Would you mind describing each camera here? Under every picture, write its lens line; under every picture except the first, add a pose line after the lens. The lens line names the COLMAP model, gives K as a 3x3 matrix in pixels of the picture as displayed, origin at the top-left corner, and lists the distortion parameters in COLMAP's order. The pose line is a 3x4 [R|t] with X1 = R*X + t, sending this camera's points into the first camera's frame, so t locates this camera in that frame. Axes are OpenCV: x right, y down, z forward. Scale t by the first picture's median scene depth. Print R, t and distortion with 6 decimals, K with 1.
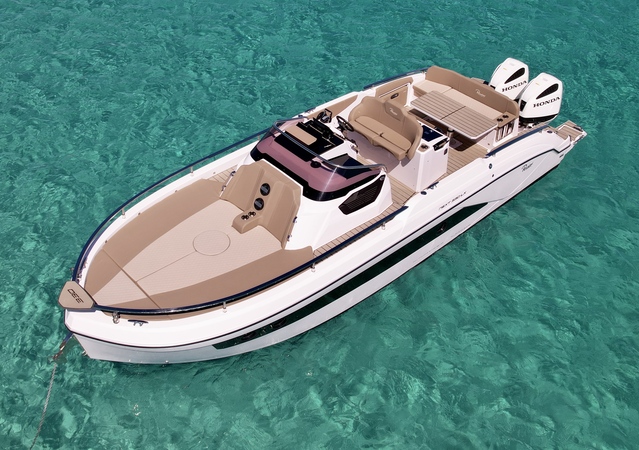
lens RADIAL K [[812.8, 0, 307.3], [0, 812.8, 177.0], [0, 0, 1]] dist [0.029714, 0.017504]
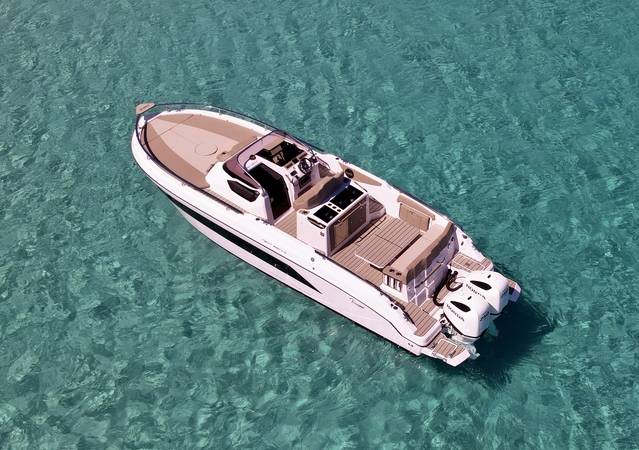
lens RADIAL K [[812.8, 0, 307.3], [0, 812.8, 177.0], [0, 0, 1]] dist [0.029714, 0.017504]
pose [[0.161312, 0.588280, -0.792404, 1.194860], [-0.589868, 0.701191, 0.400482, -0.628641], [0.791223, 0.402811, 0.460119, 0.371761]]
